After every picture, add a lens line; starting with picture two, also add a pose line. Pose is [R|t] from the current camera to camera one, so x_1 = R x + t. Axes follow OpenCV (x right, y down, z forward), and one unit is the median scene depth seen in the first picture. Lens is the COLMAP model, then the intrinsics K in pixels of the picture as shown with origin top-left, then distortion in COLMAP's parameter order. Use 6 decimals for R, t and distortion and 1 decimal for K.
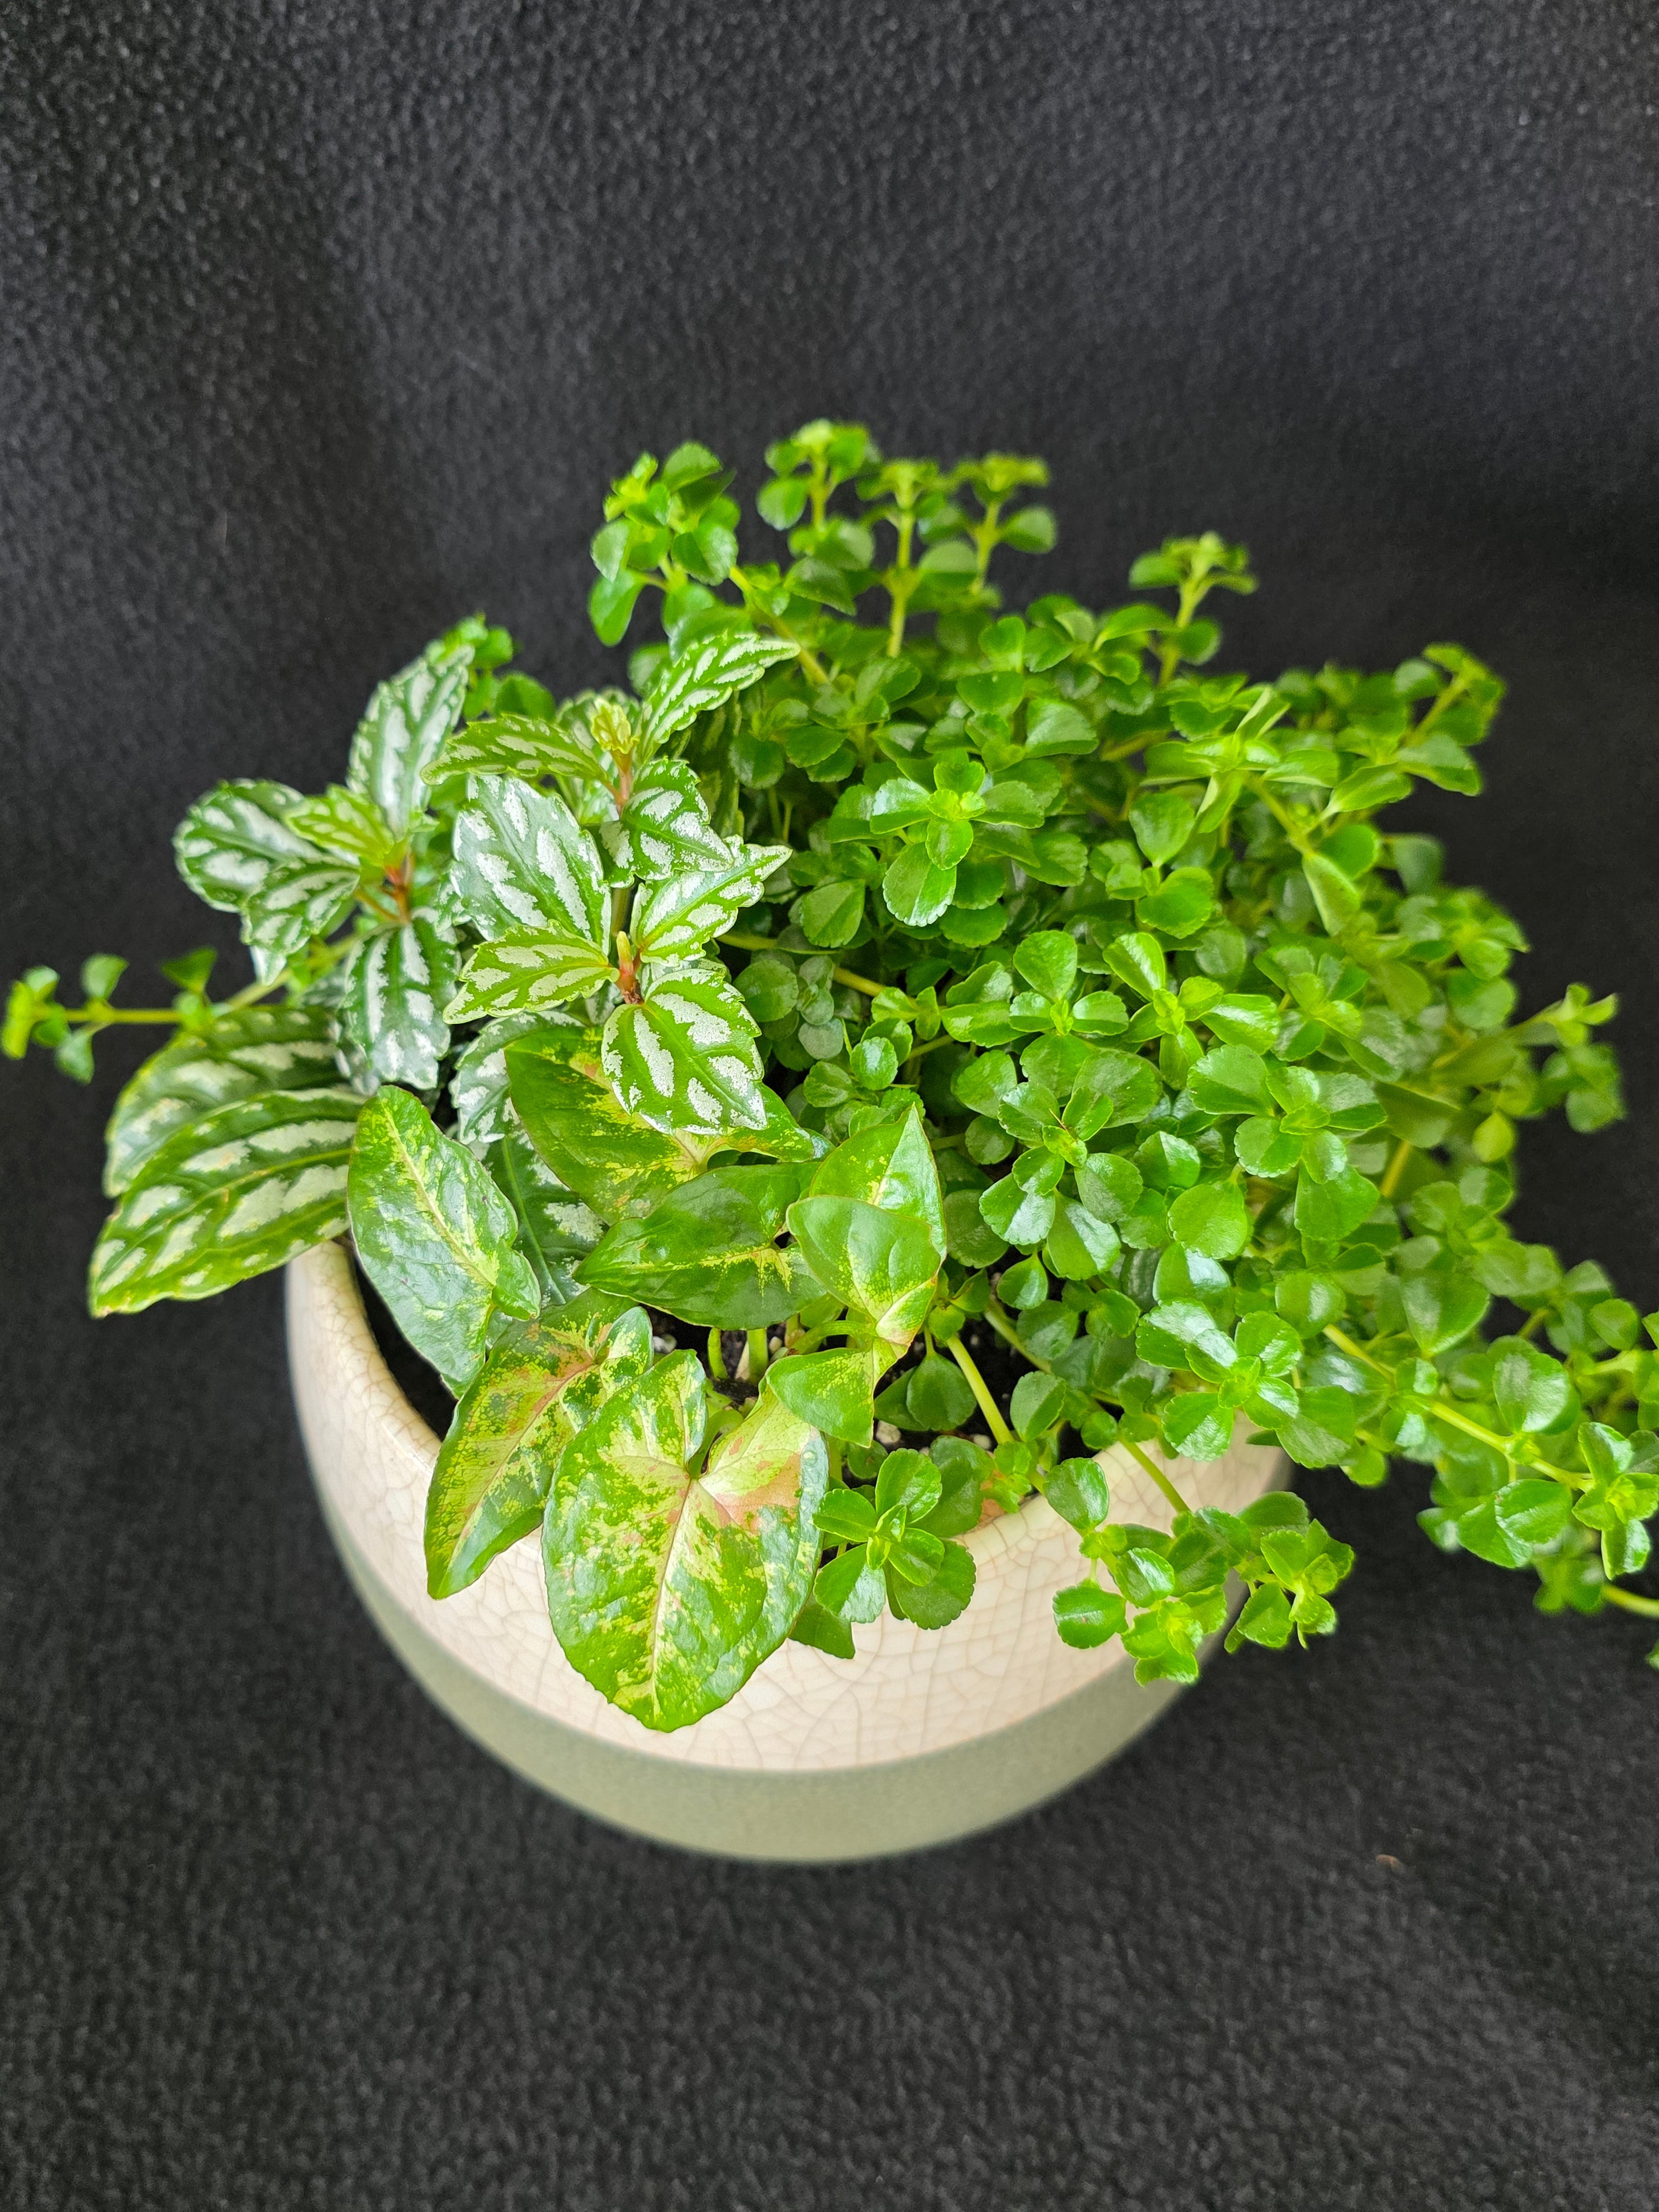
lens RADIAL K [[1793.3, 0, 825.5], [0, 1793.3, 1127.0], [0, 0, 1]] dist [-0.028536, 0.007407]
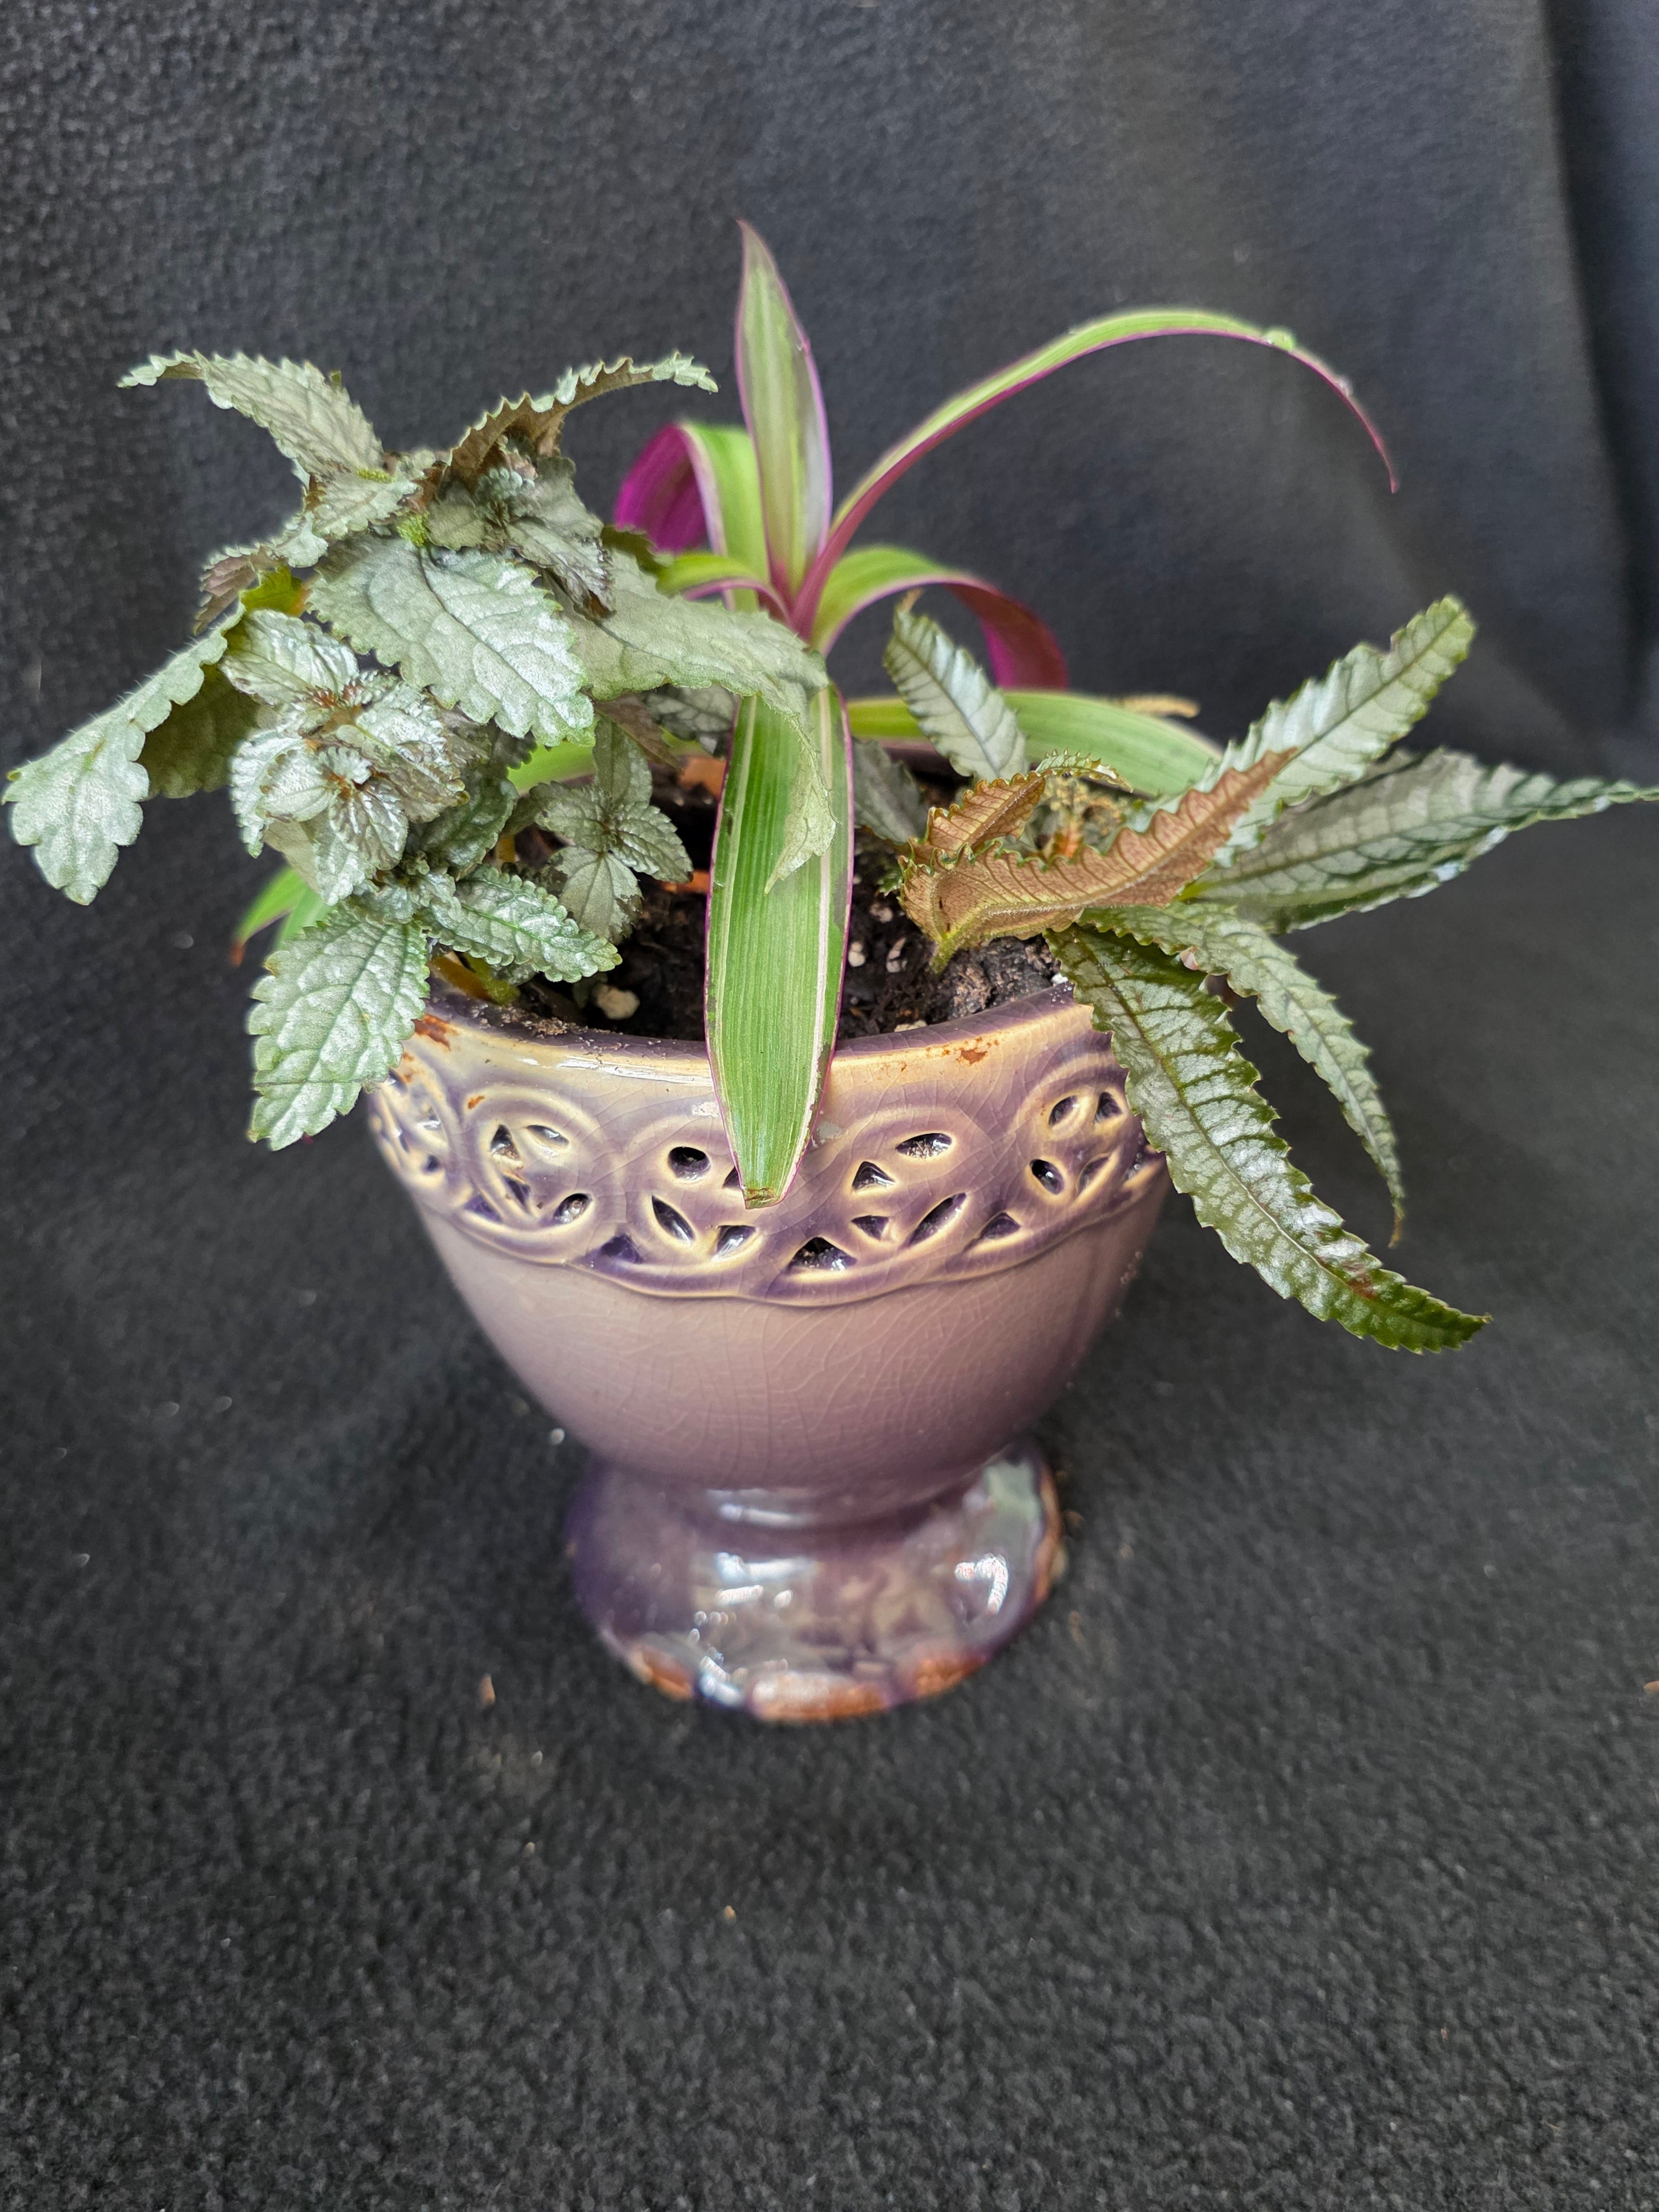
lens RADIAL K [[1827.6, 0, 883.6], [0, 1827.6, 1103.0], [0, 0, 1]] dist [-0.003250, -0.002350]
pose [[0.936879, -0.172377, 0.304212, -0.268192], [0.283927, 0.882828, -0.374166, 0.393052], [-0.204069, 0.436922, 0.876045, 0.156279]]
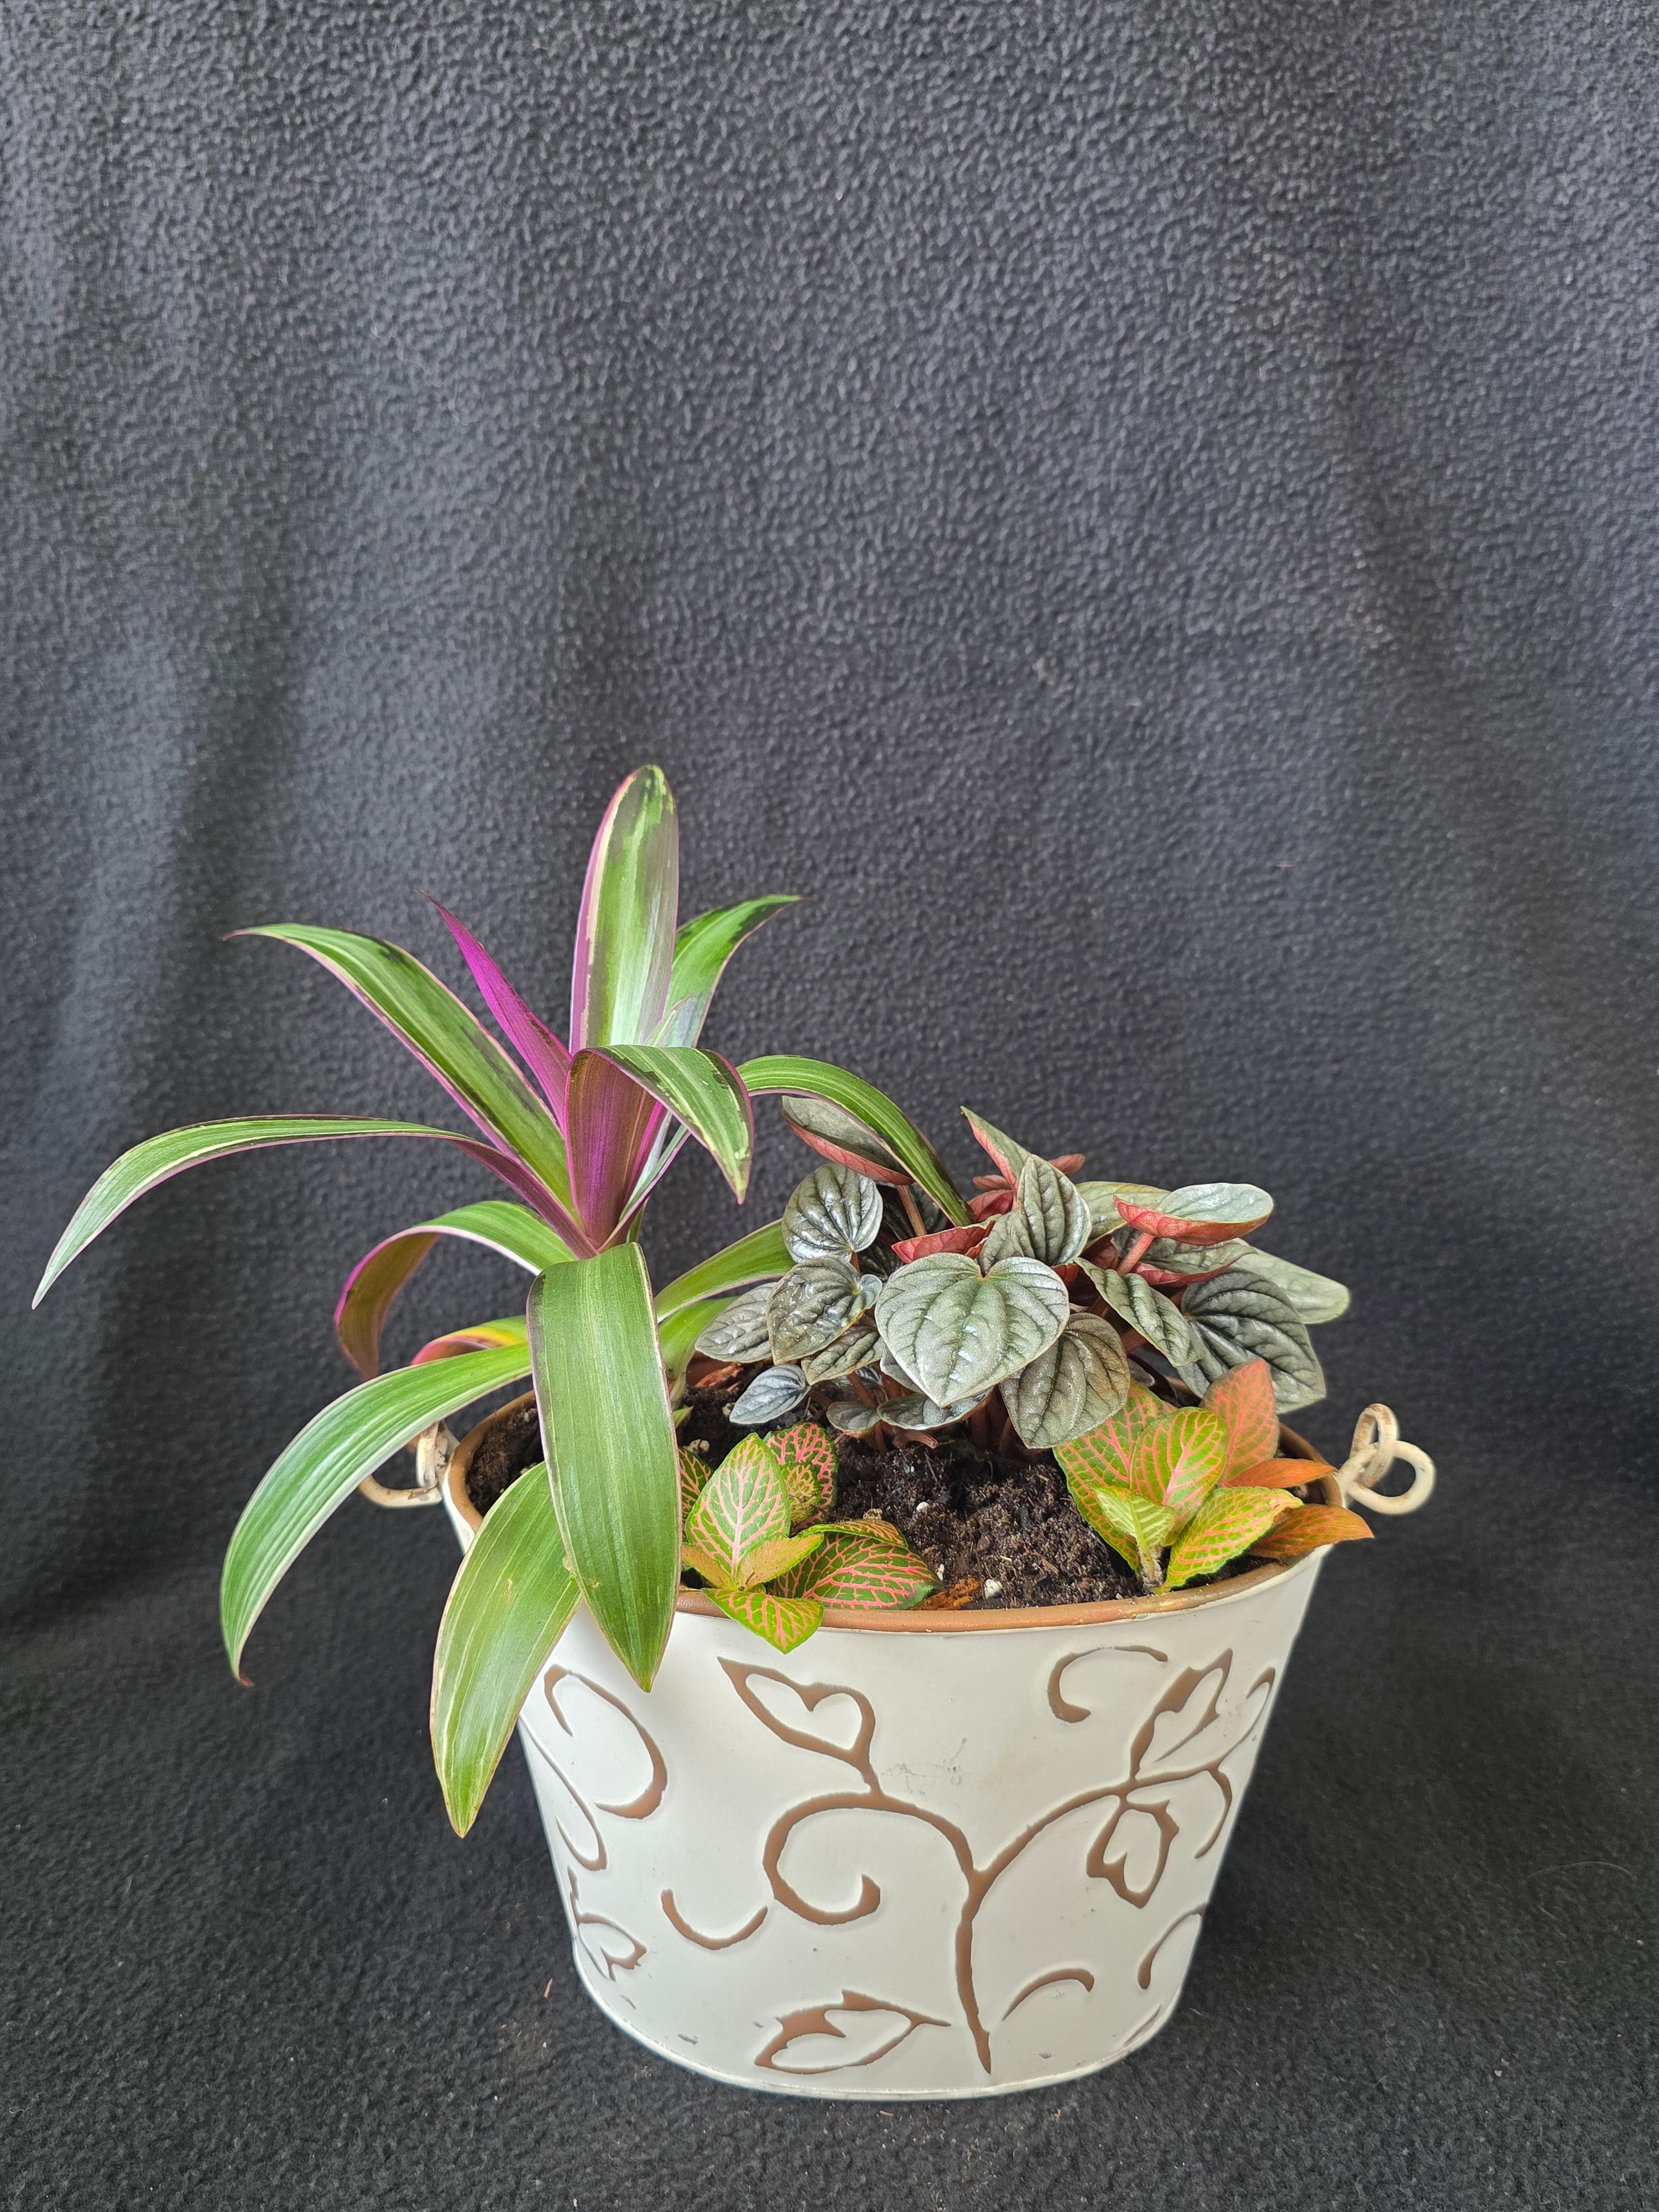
lens RADIAL K [[1830.8, 0, 821.8], [0, 1830.8, 1139.9], [0, 0, 1]] dist [0.013342, -0.008632]
pose [[0.976990, 0.092758, -0.192060, 0.141819], [-0.198291, 0.726691, -0.657723, 0.614579], [0.078559, 0.680673, 0.728363, -0.142009]]
